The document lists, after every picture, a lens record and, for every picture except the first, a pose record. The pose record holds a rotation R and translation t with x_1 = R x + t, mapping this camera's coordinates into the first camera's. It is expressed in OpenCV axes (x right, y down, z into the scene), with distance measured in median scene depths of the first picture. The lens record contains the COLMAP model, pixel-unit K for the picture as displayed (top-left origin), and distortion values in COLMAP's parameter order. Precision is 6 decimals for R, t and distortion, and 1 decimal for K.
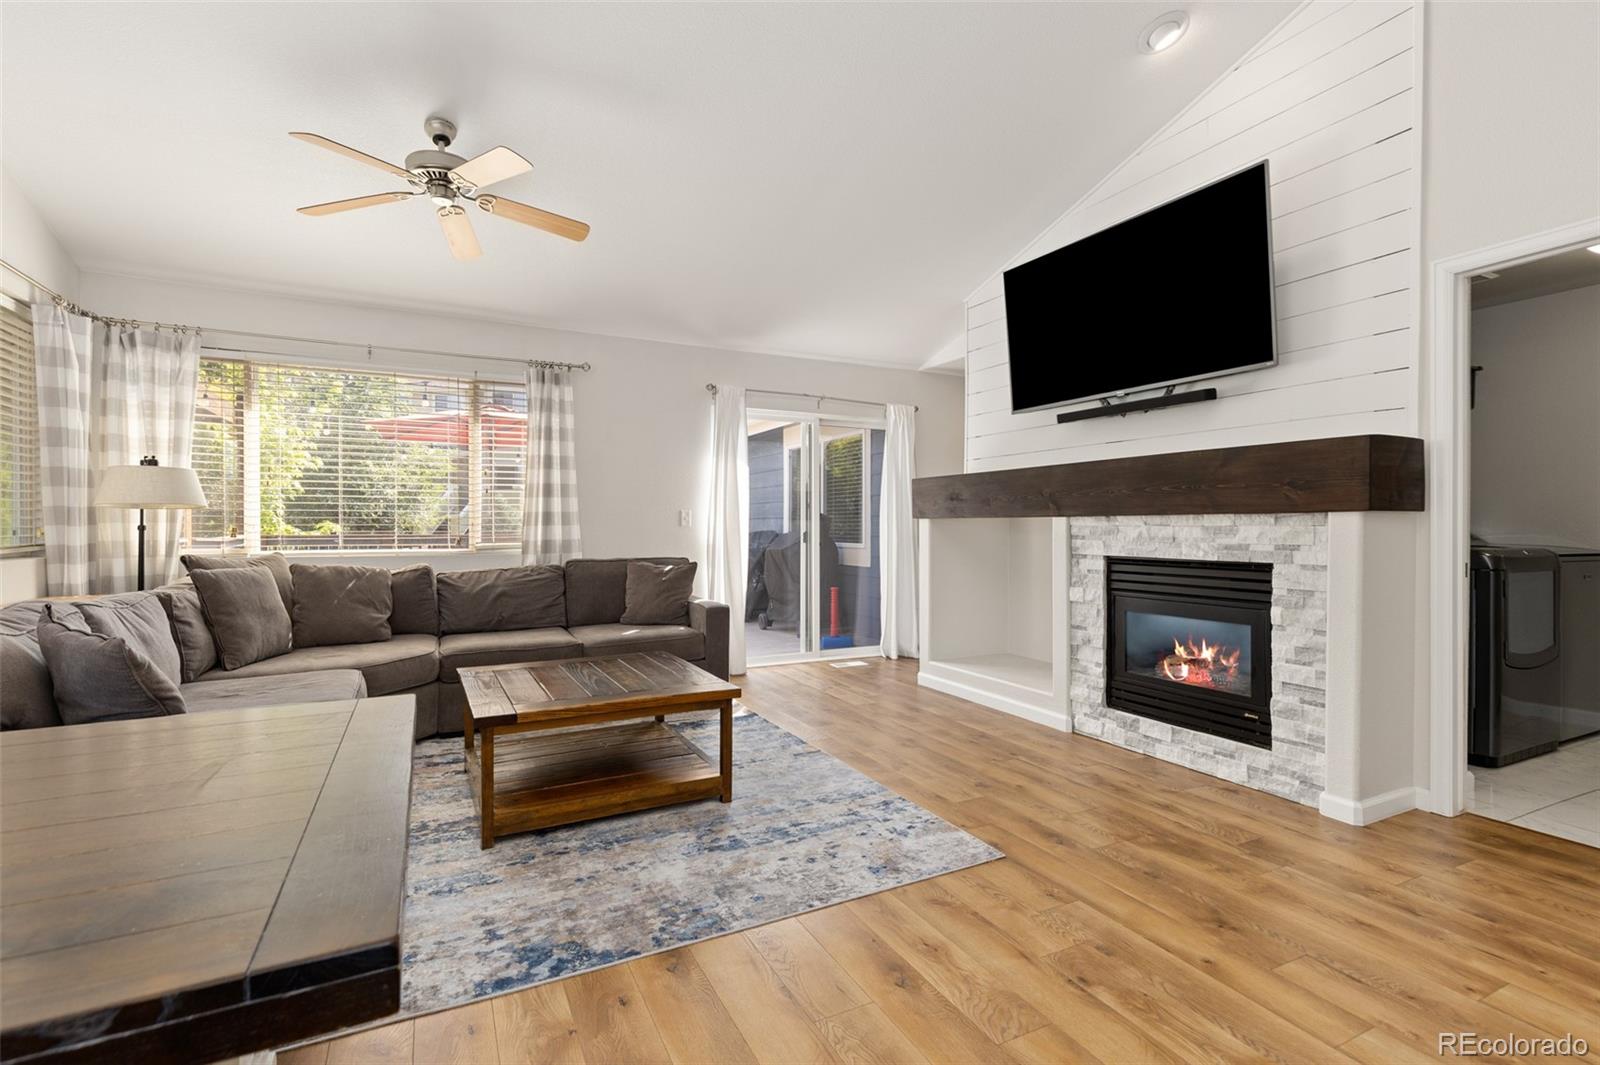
lens RADIAL K [[729.0, 0, 789.7], [0, 729.0, 531.0], [0, 0, 1]] dist [0.009346, -0.001712]
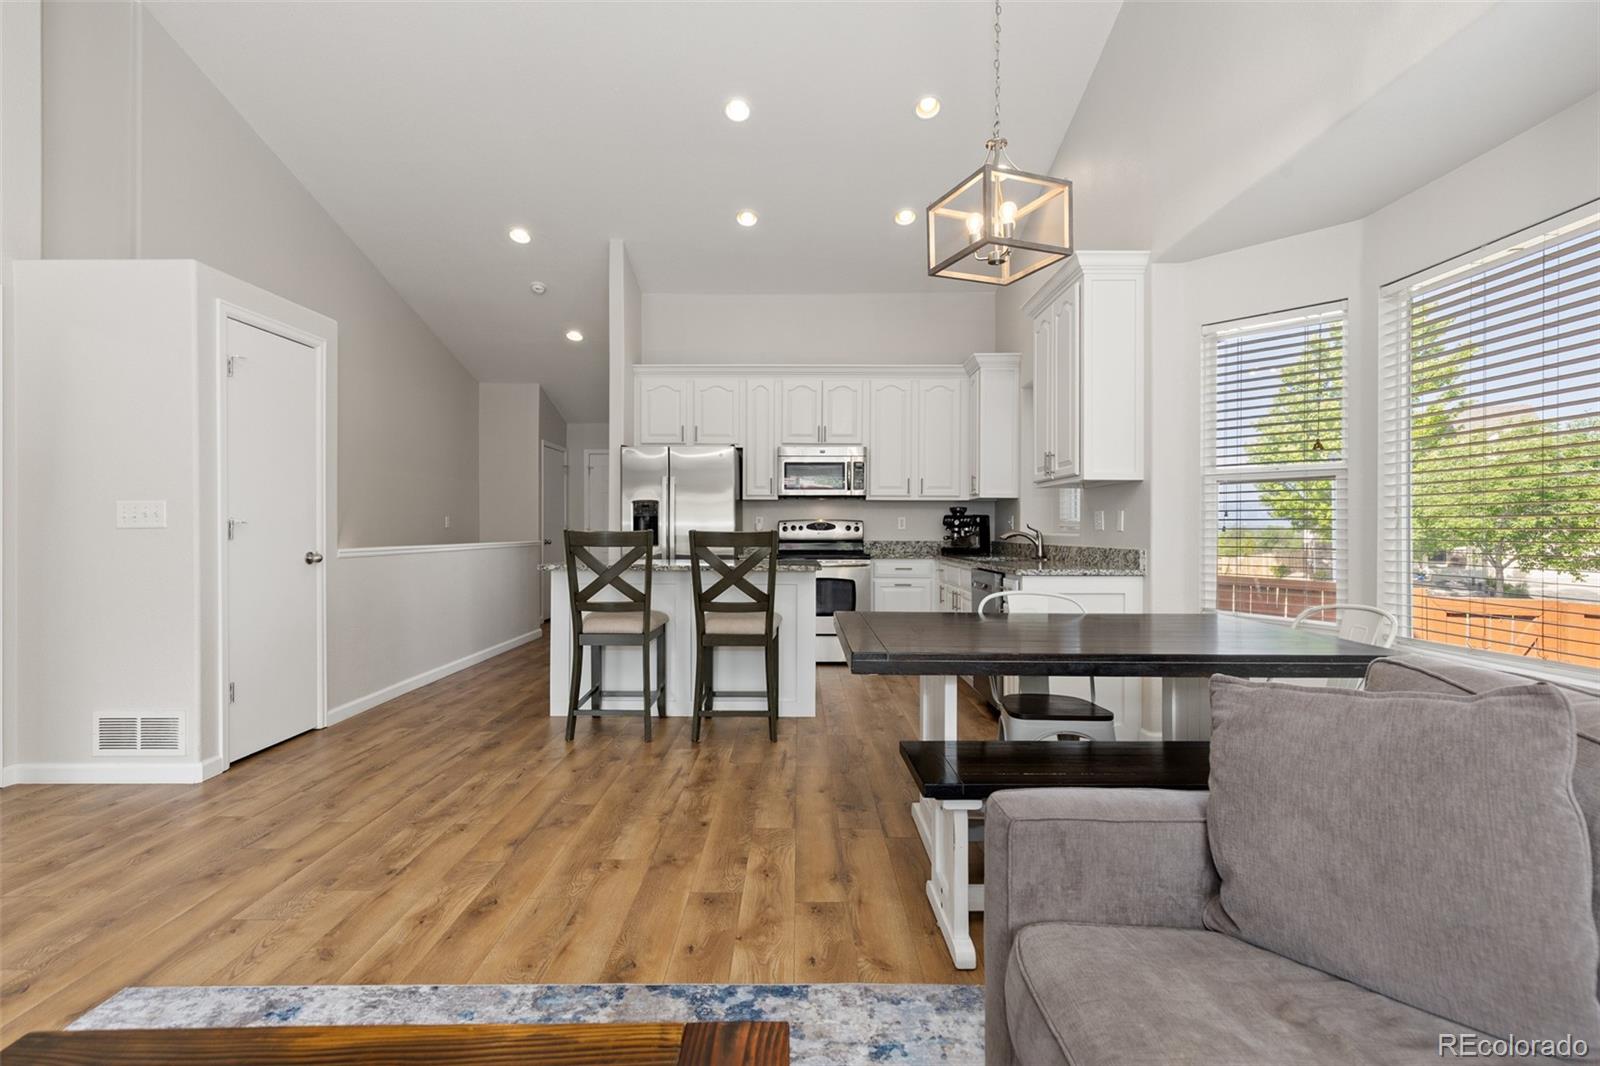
lens RADIAL K [[729.0, 0, 790.6], [0, 729.0, 526.9], [0, 0, 1]] dist [0.009346, -0.001712]
pose [[-0.892365, -0.003123, 0.451303, -0.452277], [0.000022, 0.999976, 0.006963, -0.009193], [-0.451314, 0.006224, -0.892344, 1.000508]]
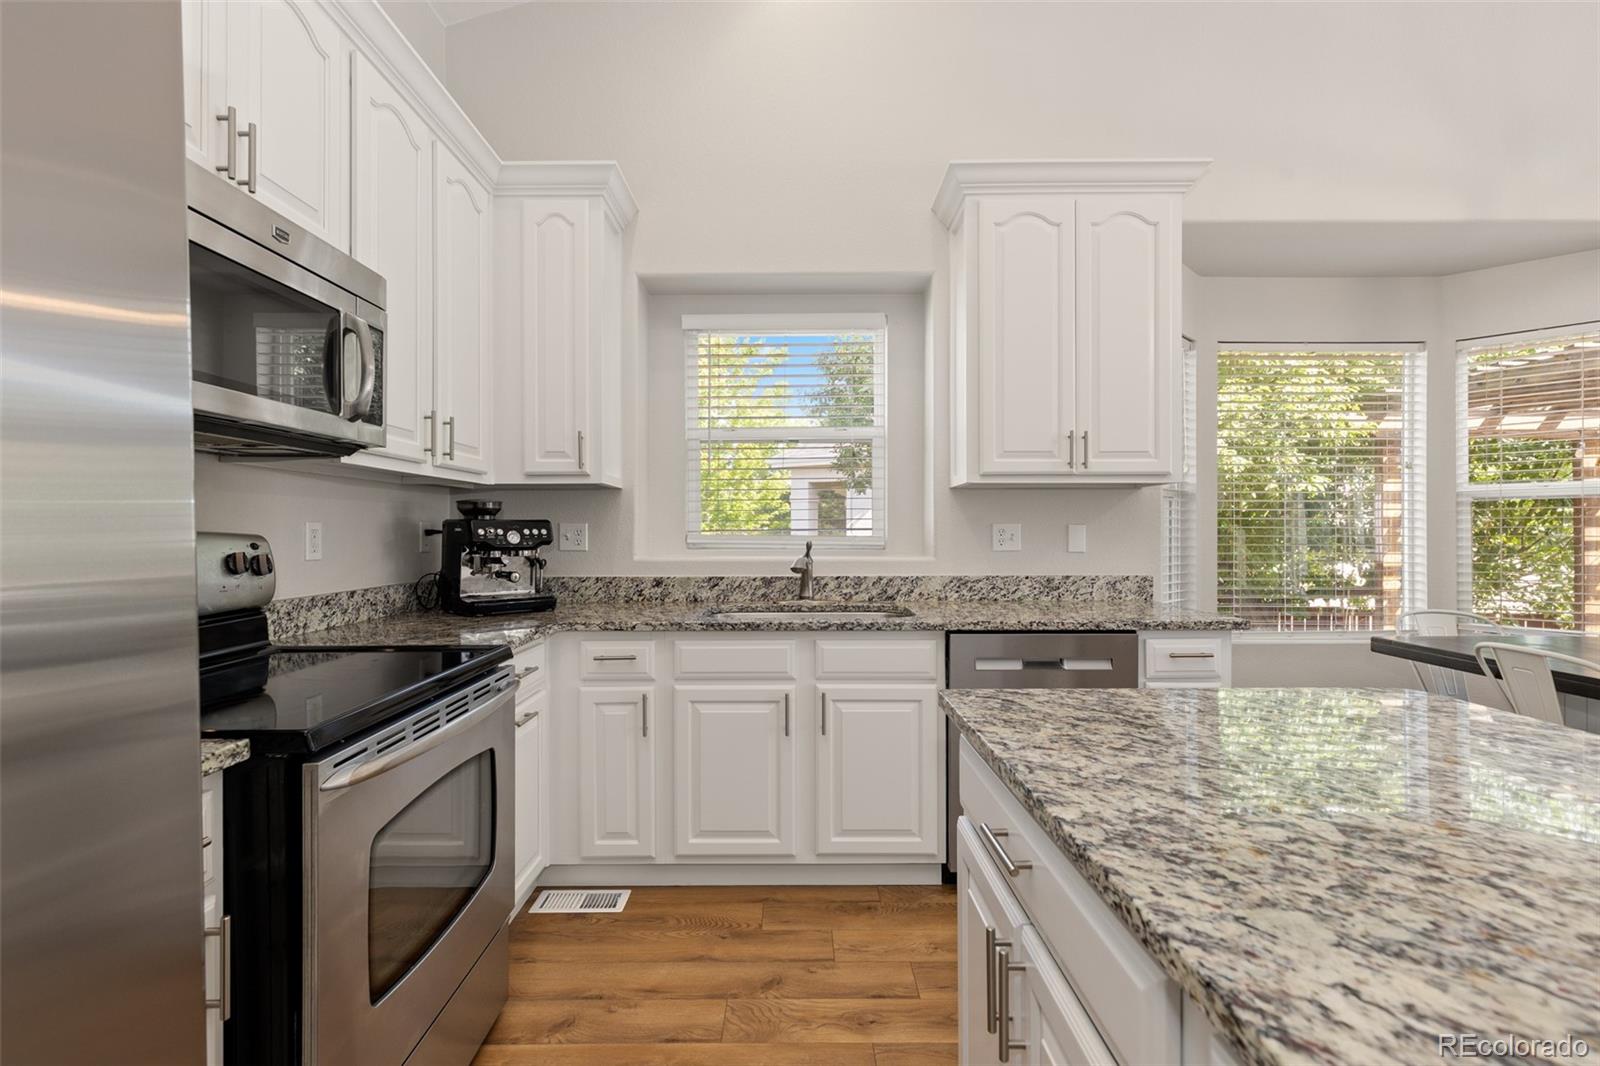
lens RADIAL K [[729.0, 0, 787.4], [0, 729.0, 530.2], [0, 0, 1]] dist [0.009346, -0.001712]
pose [[-0.443940, -0.000214, -0.896057, 0.588787], [-0.009651, 0.999943, 0.004542, -0.022146], [0.896005, 0.010664, -0.443917, -0.266942]]
